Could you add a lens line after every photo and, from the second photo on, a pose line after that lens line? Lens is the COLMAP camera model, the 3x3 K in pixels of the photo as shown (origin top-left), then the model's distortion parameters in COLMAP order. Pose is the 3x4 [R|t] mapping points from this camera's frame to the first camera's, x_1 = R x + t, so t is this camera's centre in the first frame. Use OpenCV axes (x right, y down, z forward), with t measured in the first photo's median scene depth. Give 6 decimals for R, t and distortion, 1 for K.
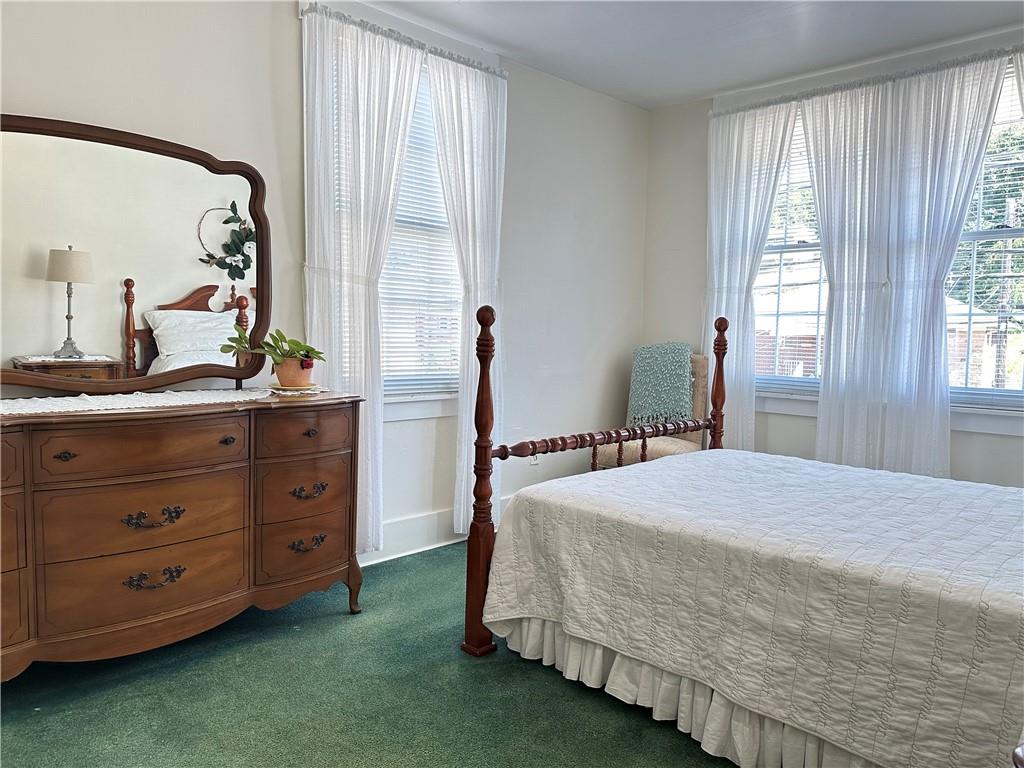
lens RADIAL K [[740.7, 0, 512.0], [0, 740.7, 384.0], [0, 0, 1]] dist [0.079331, -0.093874]
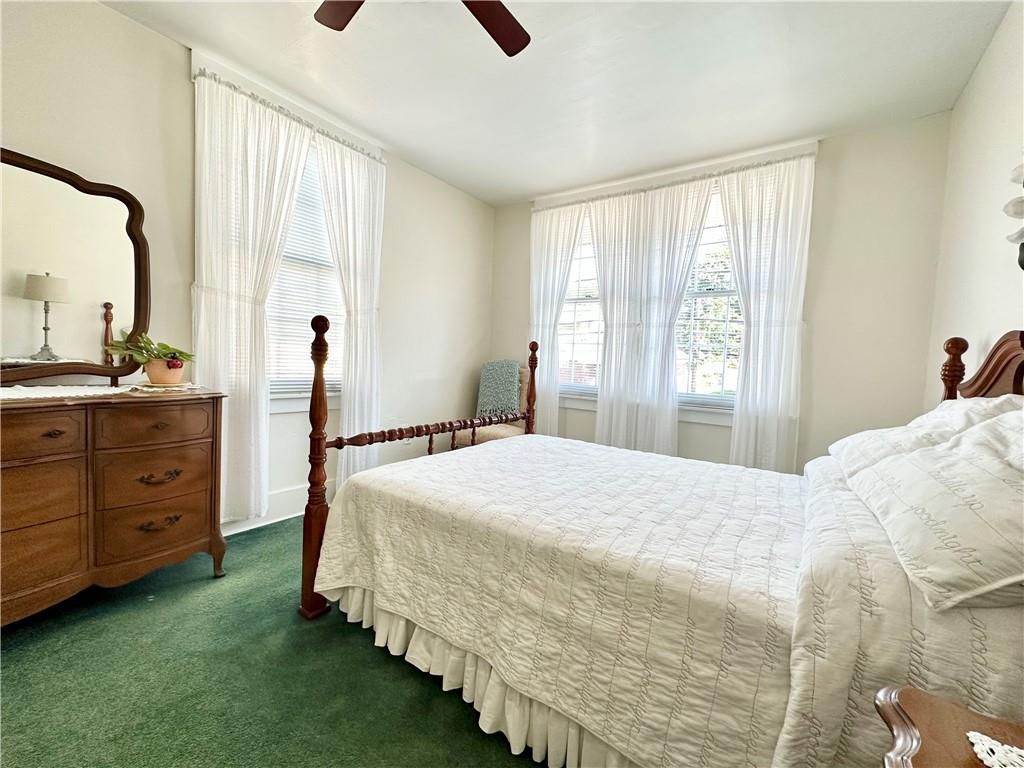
lens RADIAL K [[411.4, 0, 512.0], [0, 411.4, 384.0], [0, 0, 1]] dist [0.001608, 0.000011]
pose [[0.985561, 0.017426, 0.168421, 0.146315], [-0.015672, 0.999808, -0.011737, 0.002538], [-0.168594, 0.008928, 0.985645, 0.310231]]
